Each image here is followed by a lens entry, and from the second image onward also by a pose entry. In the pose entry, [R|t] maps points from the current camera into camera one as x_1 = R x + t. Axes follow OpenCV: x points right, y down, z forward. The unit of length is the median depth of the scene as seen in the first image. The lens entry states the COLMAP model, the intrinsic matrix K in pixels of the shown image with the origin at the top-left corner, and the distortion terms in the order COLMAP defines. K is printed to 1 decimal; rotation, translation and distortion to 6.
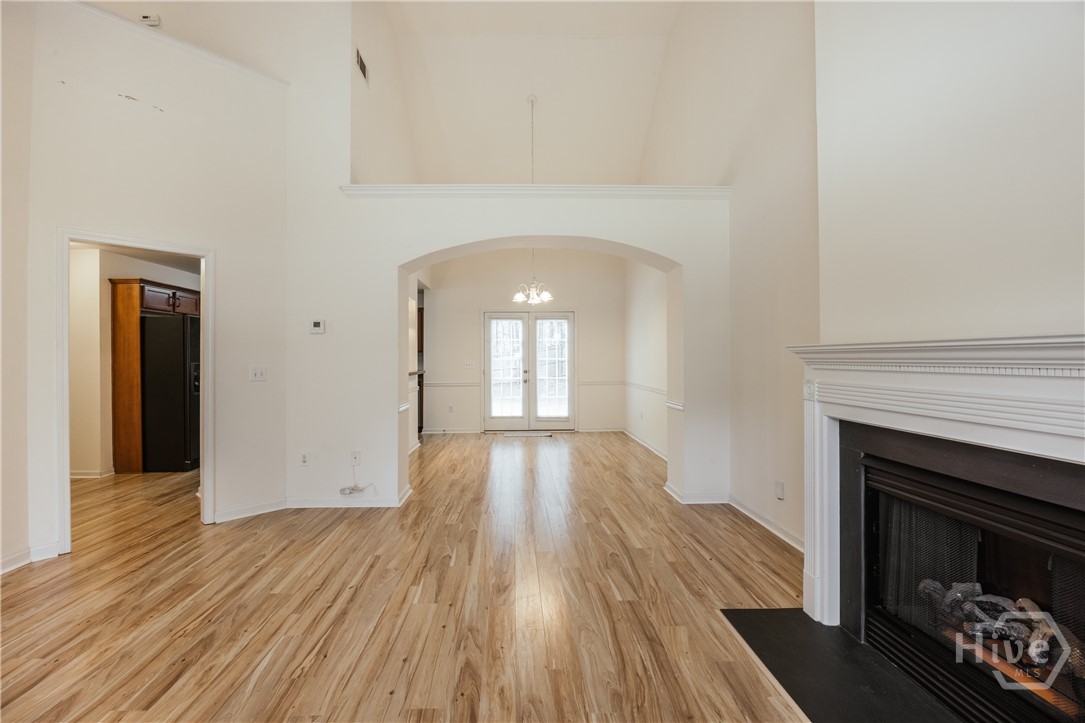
lens RADIAL K [[485.8, 0, 528.7], [0, 485.8, 357.5], [0, 0, 1]] dist [-0.015092, 0.000824]
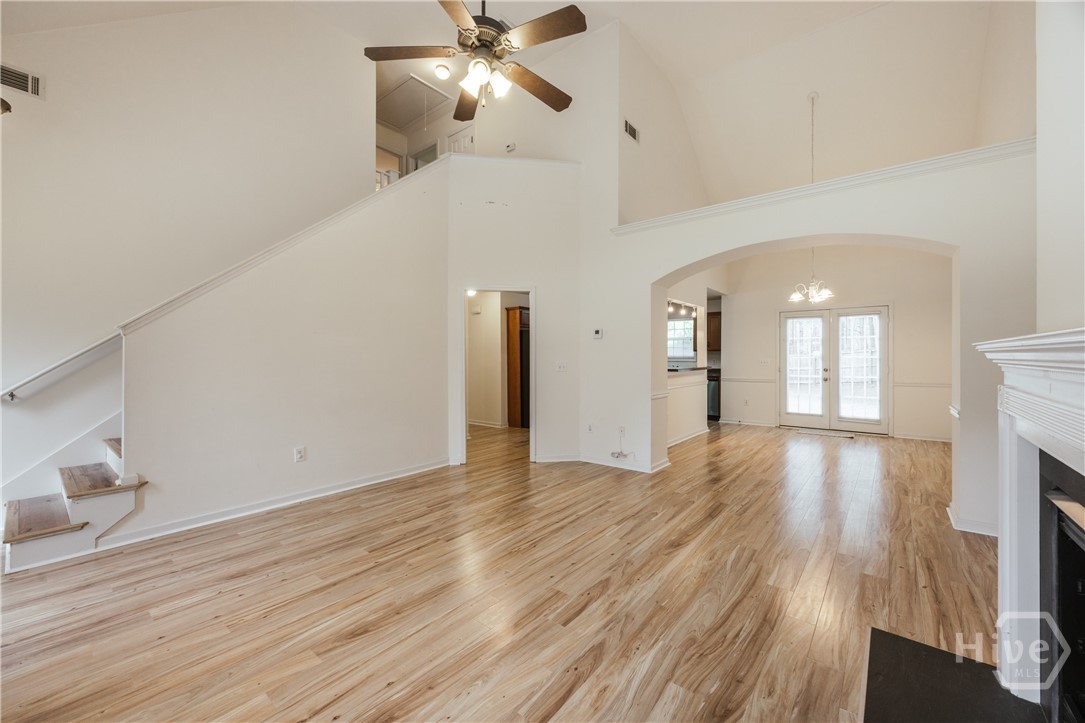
lens RADIAL K [[425.5, 0, 565.8], [0, 425.5, 357.8], [0, 0, 1]] dist [-0.001876, 0.000440]
pose [[0.775430, 0.004640, -0.631417, 0.350835], [-0.000207, 0.999975, 0.007094, -0.003461], [0.631434, -0.005370, 0.775411, -0.006332]]
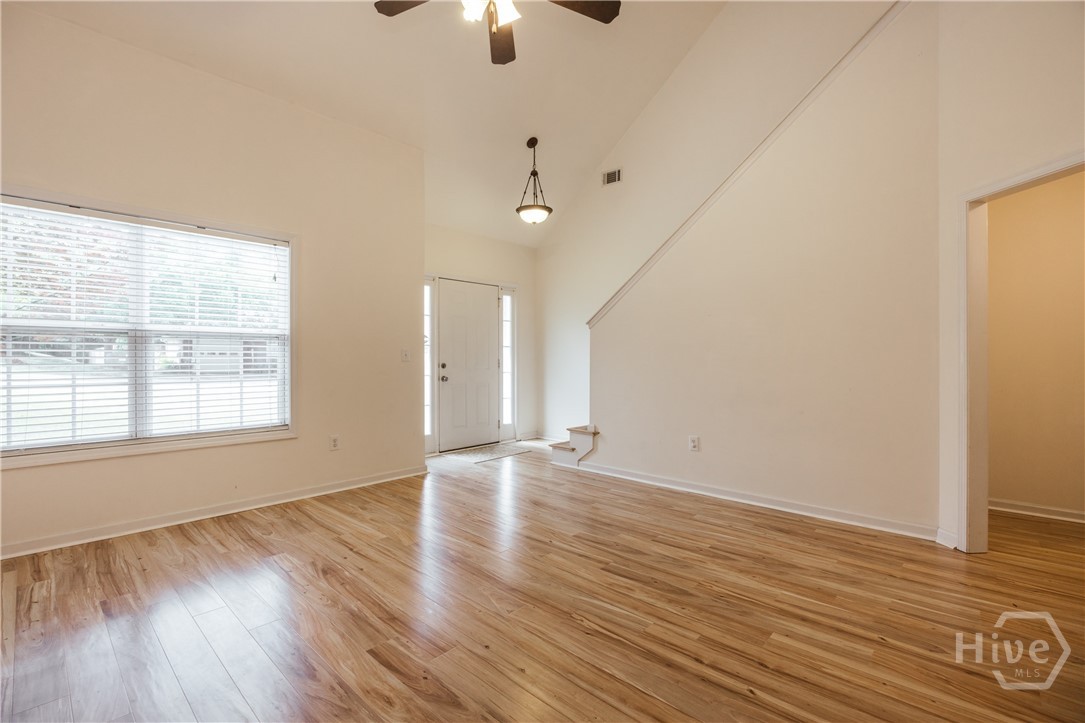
lens RADIAL K [[483.1, 0, 545.2], [0, 483.1, 351.2], [0, 0, 1]] dist [-0.020105, 0.000871]
pose [[-0.699102, -0.006689, -0.714991, 0.214288], [-0.000629, 0.999962, -0.008740, 0.043767], [0.715022, -0.005661, -0.699079, 1.064319]]
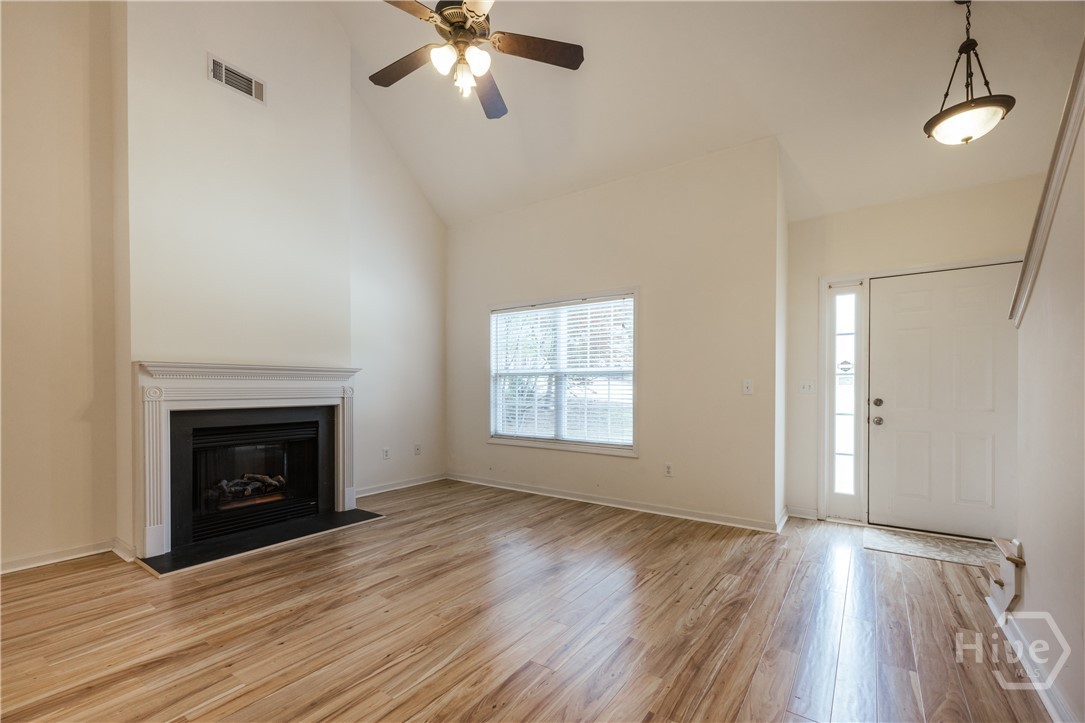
lens RADIAL K [[463.3, 0, 543.0], [0, 463.3, 389.6], [0, 0, 1]] dist [0.000653, 0.000571]
pose [[-0.792973, -0.000270, 0.609257, -0.836238], [0.002508, 0.999990, 0.003708, 0.041984], [-0.609252, 0.004469, -0.792964, 1.035514]]
